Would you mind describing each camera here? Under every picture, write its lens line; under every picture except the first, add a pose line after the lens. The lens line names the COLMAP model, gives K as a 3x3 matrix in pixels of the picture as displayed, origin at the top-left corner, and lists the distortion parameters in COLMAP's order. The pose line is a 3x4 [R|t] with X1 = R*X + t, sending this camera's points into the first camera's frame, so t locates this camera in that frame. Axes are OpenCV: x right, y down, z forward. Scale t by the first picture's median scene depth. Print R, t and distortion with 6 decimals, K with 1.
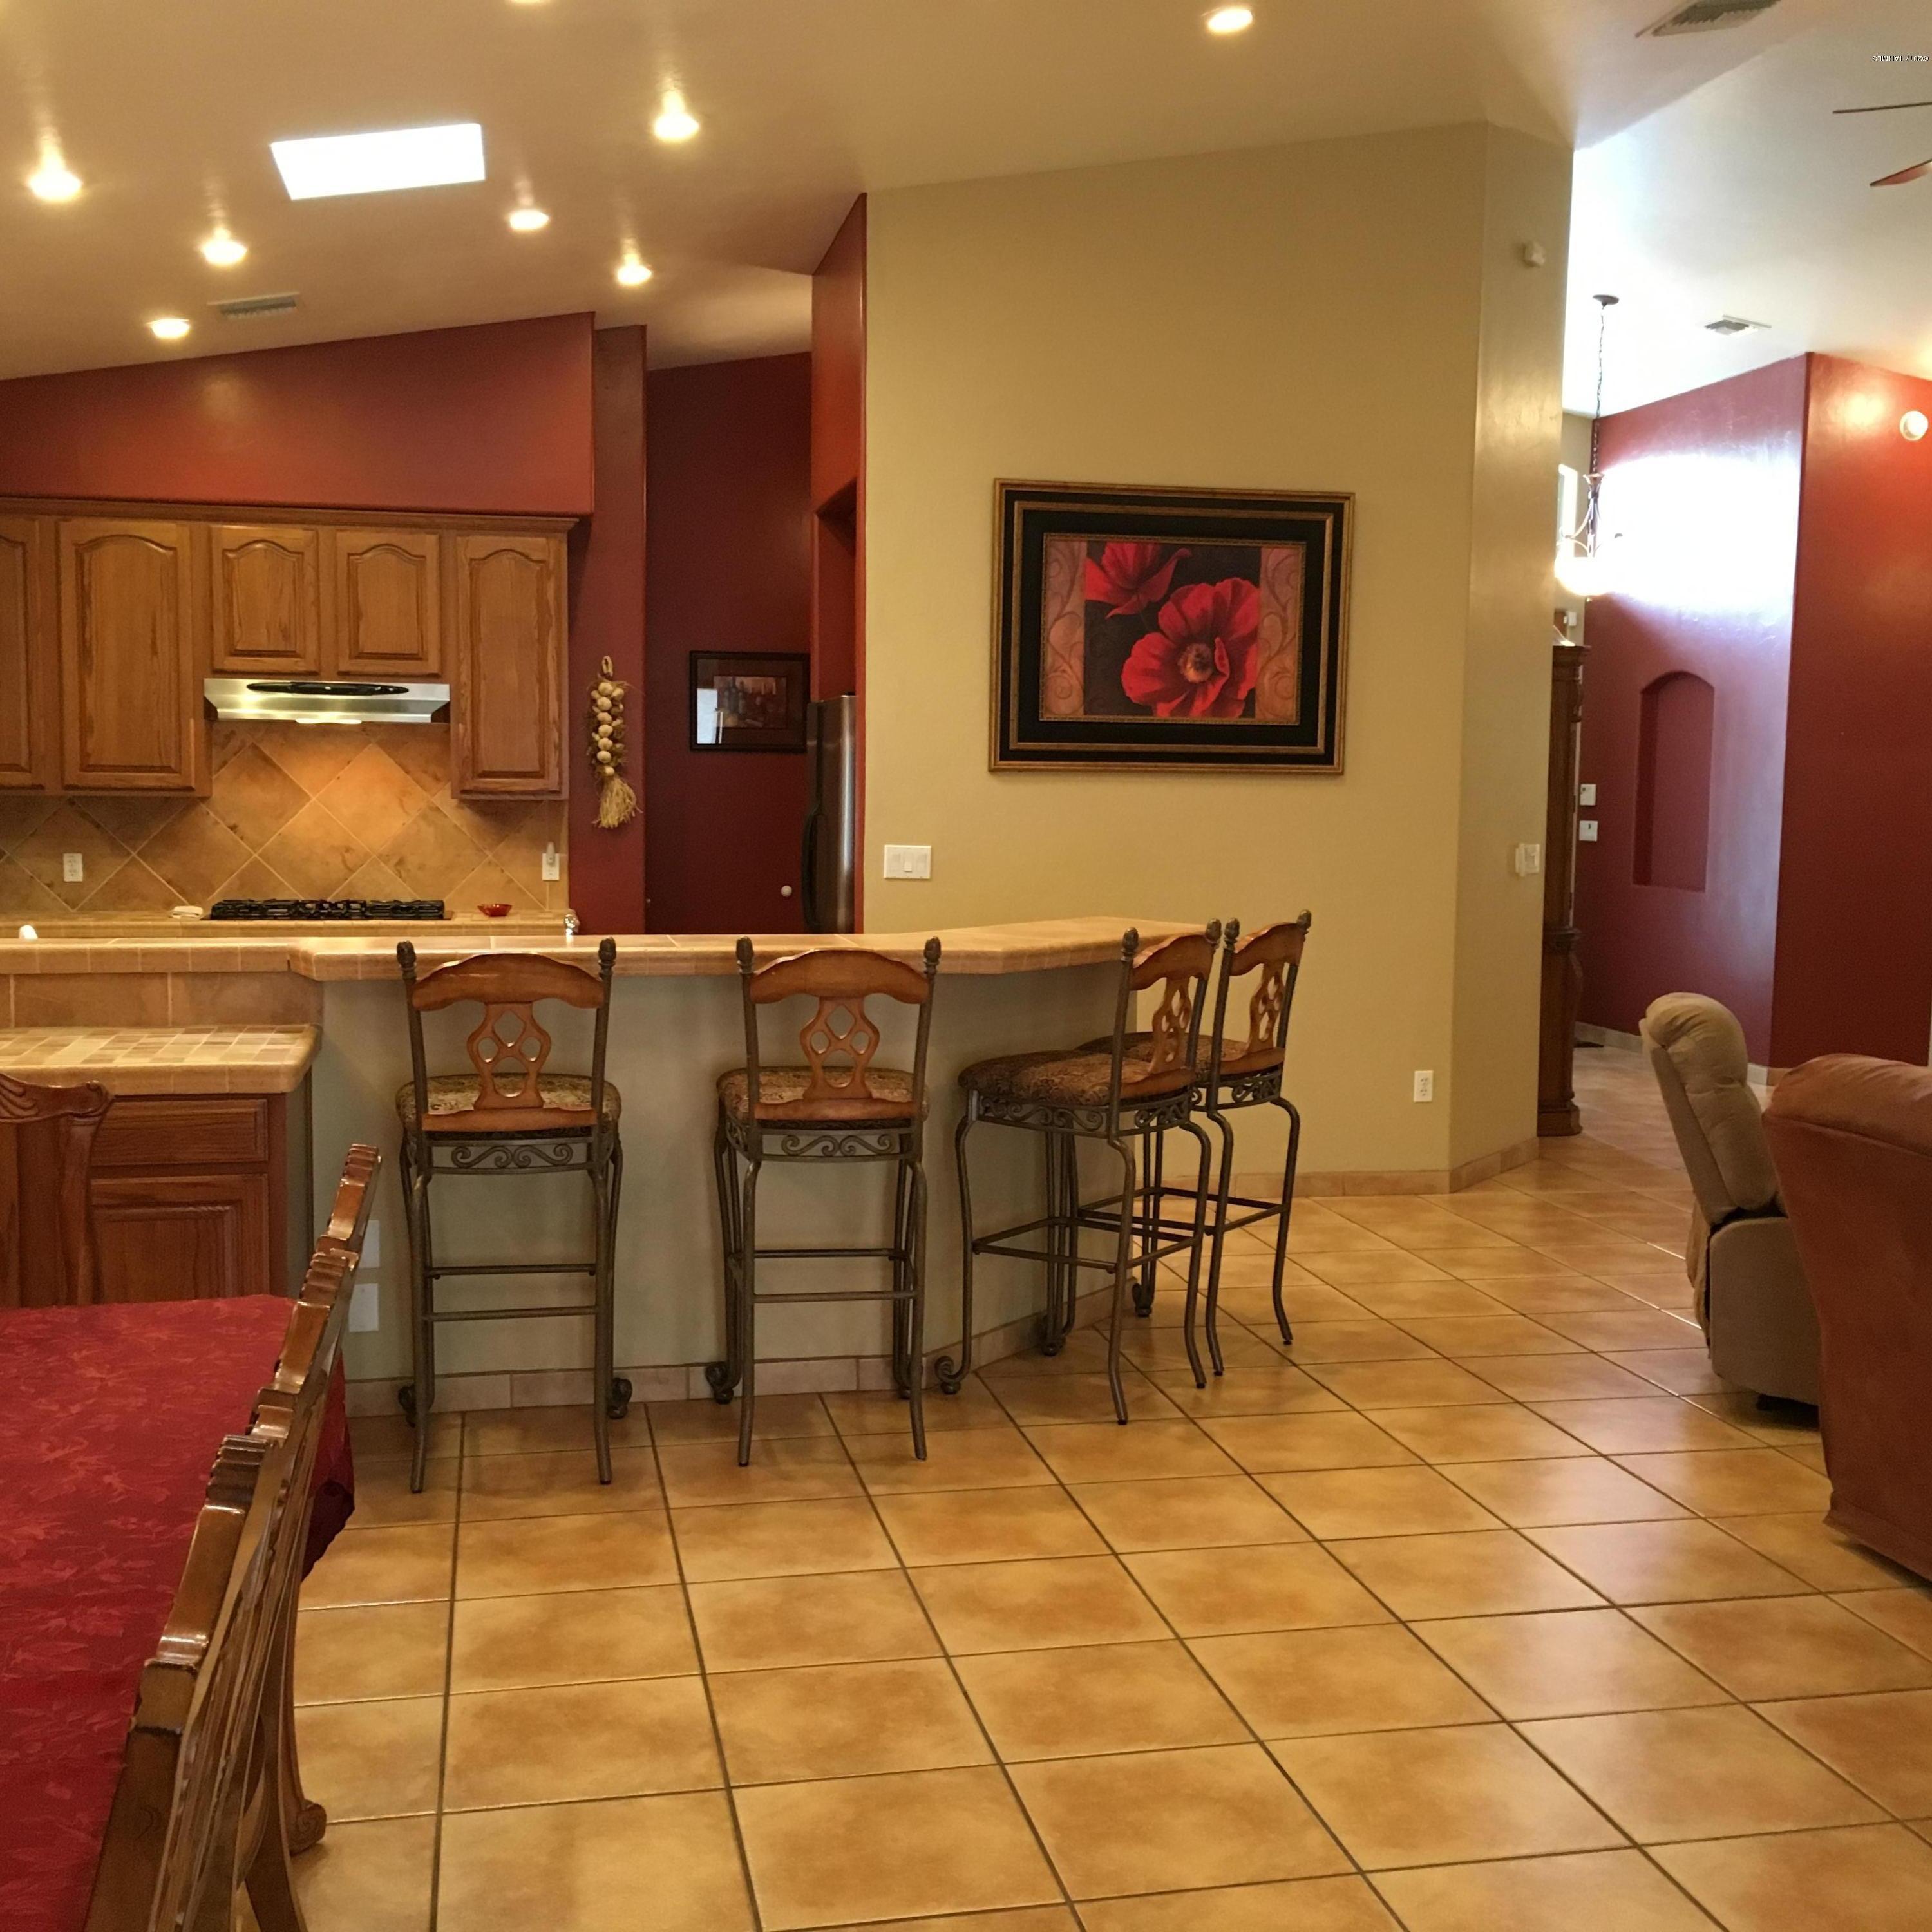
lens RADIAL K [[2207.8, 0, 975.6], [0, 2207.8, 973.4], [0, 0, 1]] dist [0.047110, 0.000000]
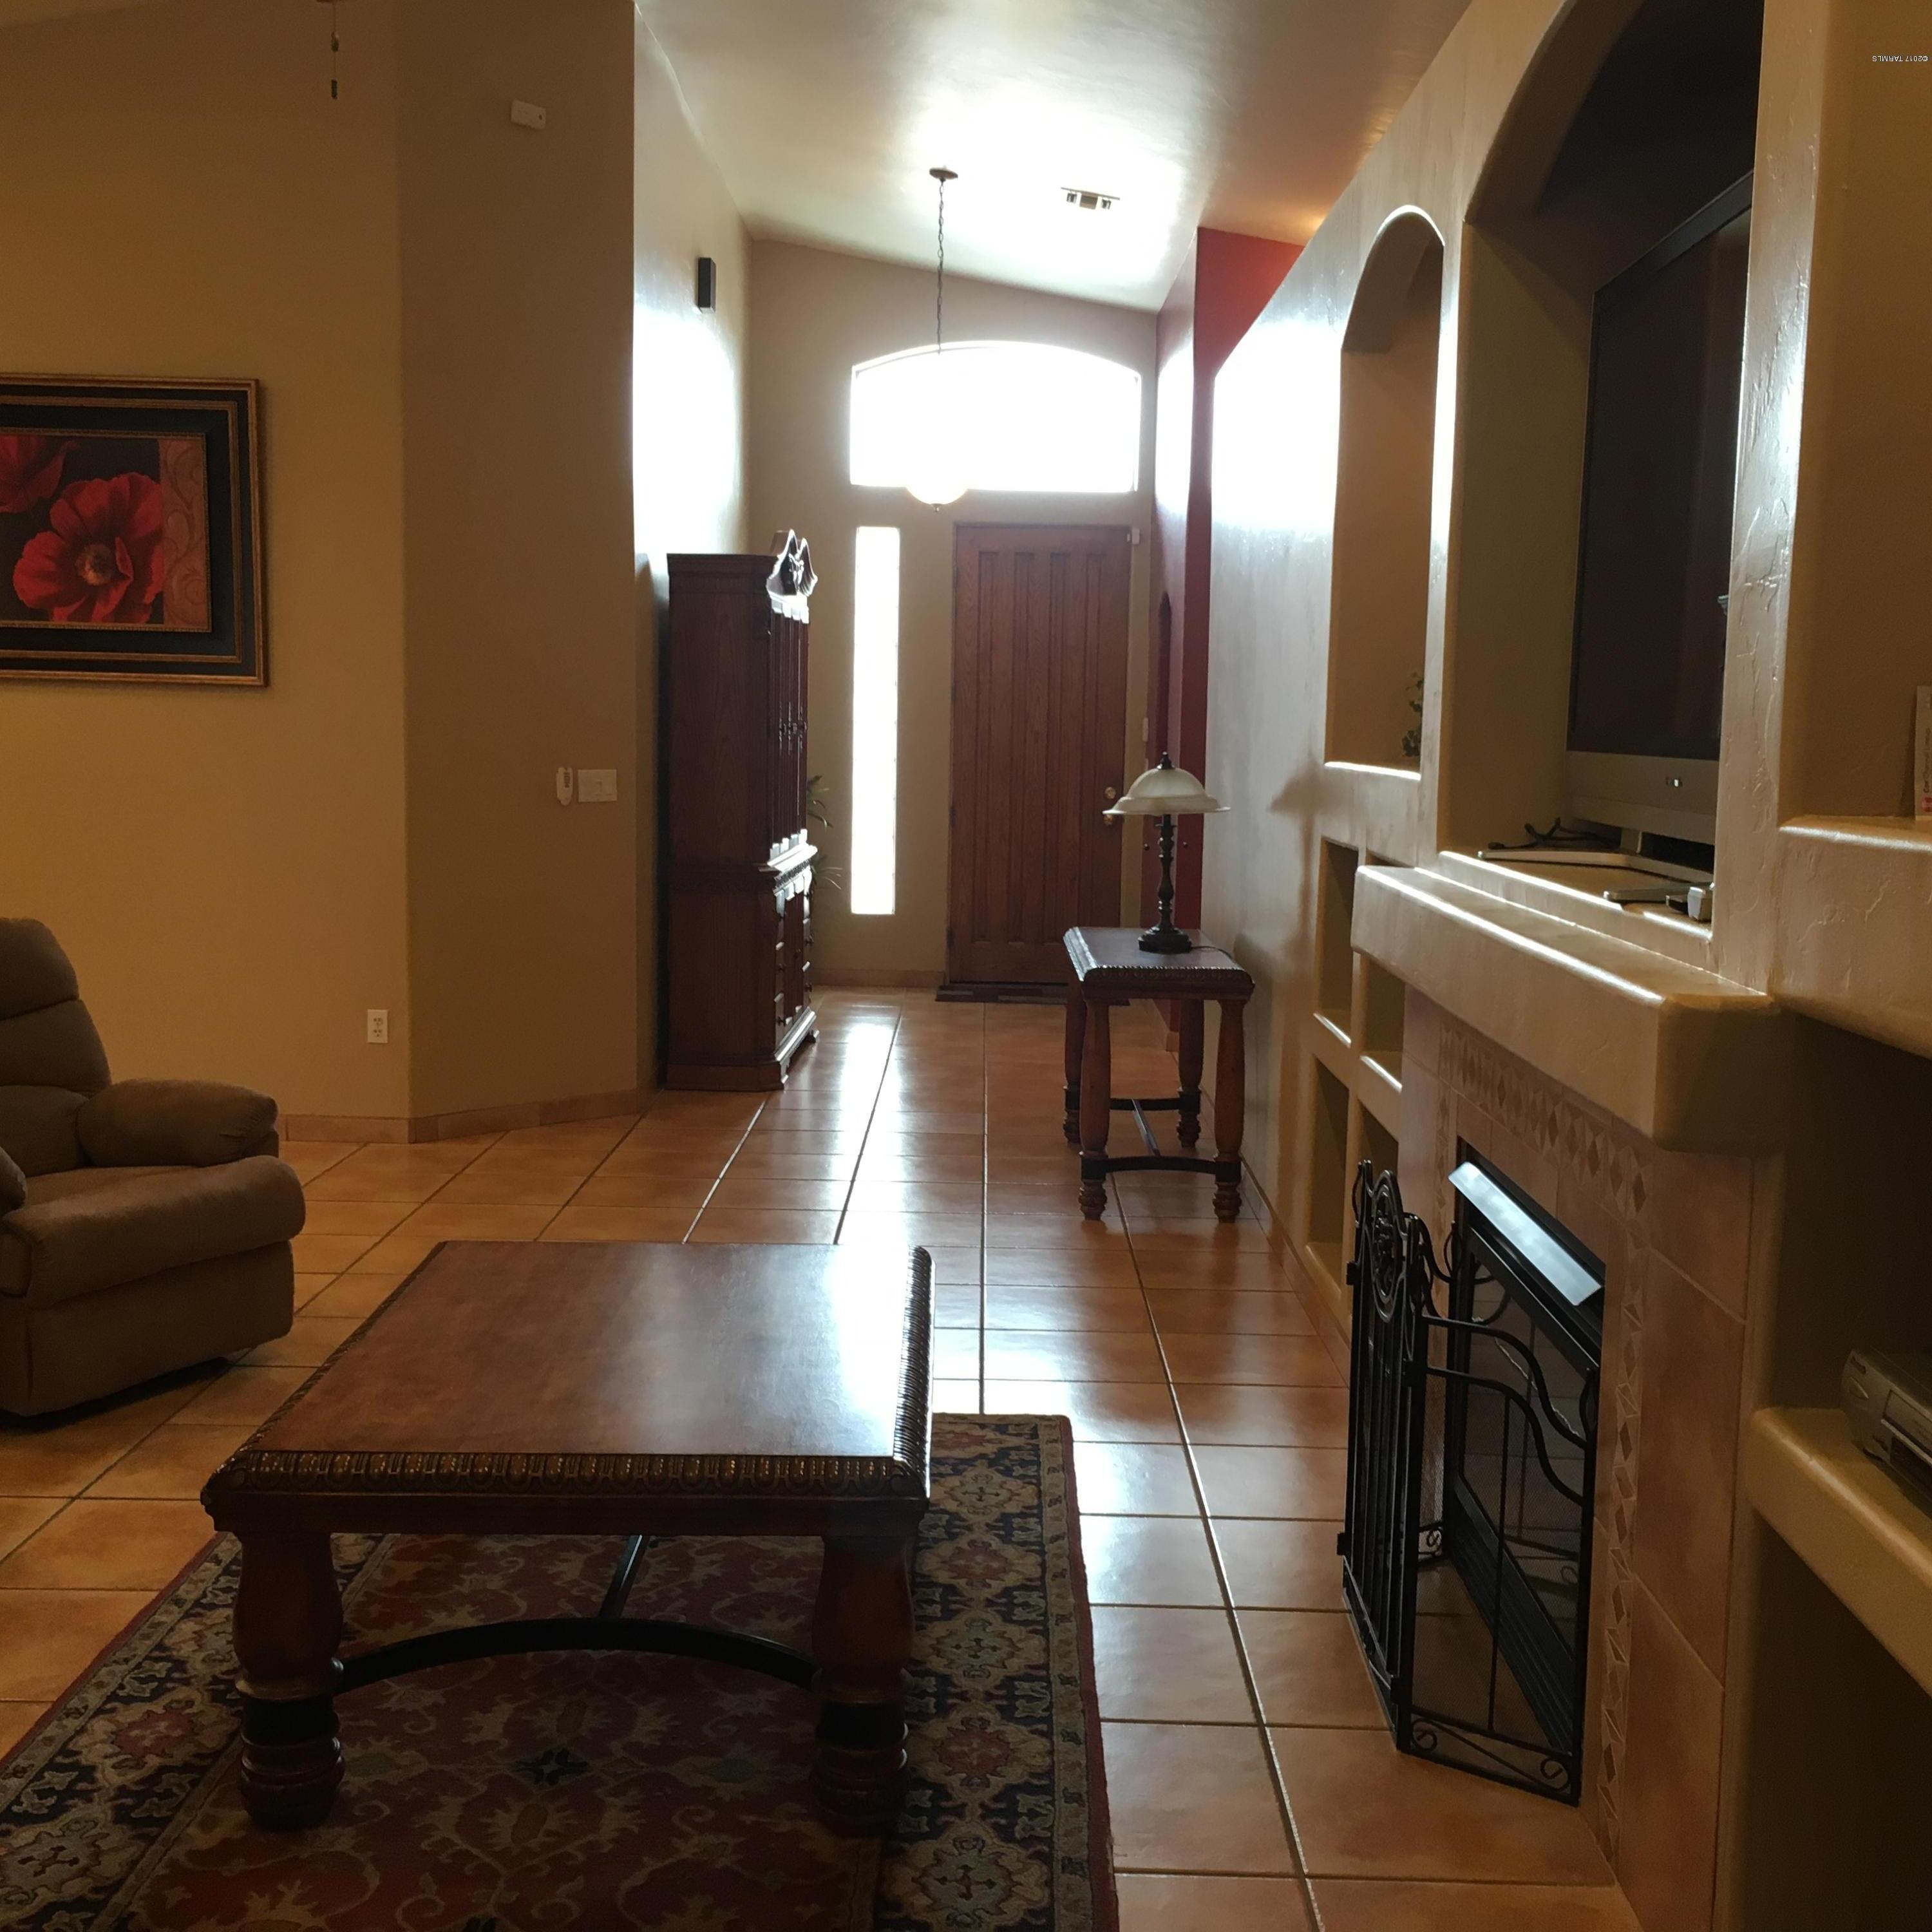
lens RADIAL K [[2207.8, 0, 970.1], [0, 2207.8, 966.1], [0, 0, 1]] dist [0.047110, 0.000000]
pose [[0.974728, 0.033344, -0.220891, 0.673233], [-0.029198, 0.999331, 0.022008, -0.001978], [0.221477, -0.015002, 0.975050, 0.158405]]
